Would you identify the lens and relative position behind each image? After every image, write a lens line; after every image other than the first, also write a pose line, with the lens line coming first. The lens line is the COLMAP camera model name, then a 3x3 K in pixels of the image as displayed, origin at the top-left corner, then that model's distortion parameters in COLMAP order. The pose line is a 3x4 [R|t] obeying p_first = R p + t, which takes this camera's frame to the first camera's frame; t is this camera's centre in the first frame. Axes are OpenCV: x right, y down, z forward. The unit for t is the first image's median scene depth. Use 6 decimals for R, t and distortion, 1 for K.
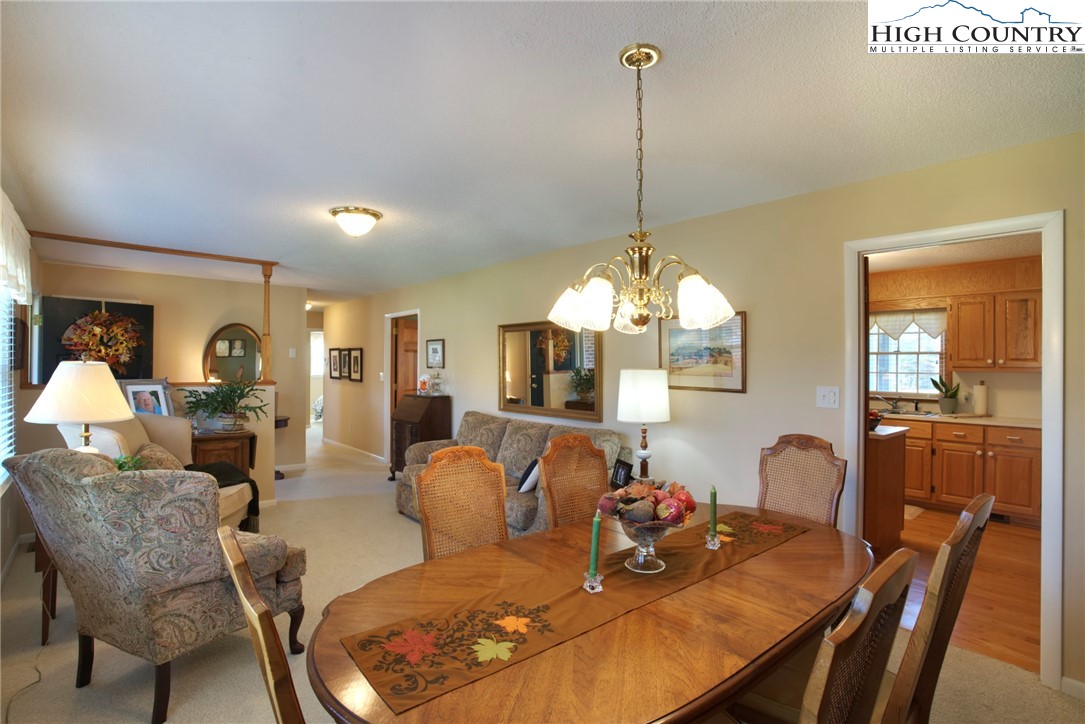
lens RADIAL K [[543.3, 0, 544.1], [0, 543.3, 361.5], [0, 0, 1]] dist [-0.033935, 0.003593]
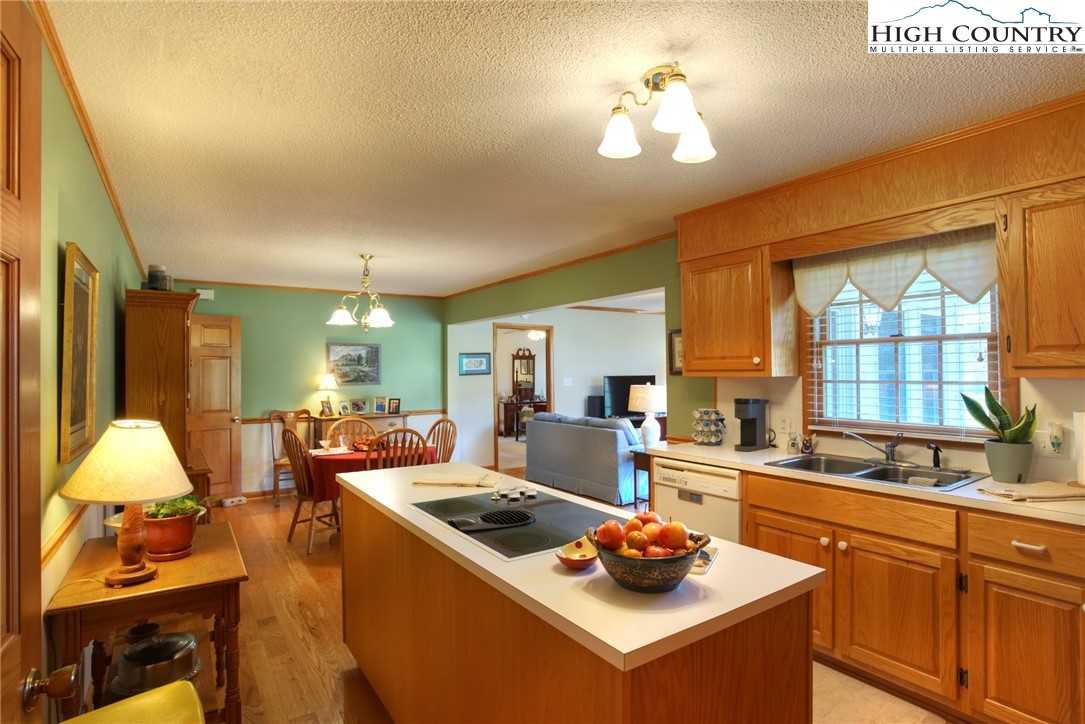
lens RADIAL K [[543.3, 0, 541.6], [0, 543.3, 362.9], [0, 0, 1]] dist [-0.033935, 0.003593]
pose [[0.991334, -0.016249, -0.130356, 0.444504], [0.014704, 0.999810, -0.012807, 0.006541], [0.130539, 0.010779, 0.991385, 0.532485]]
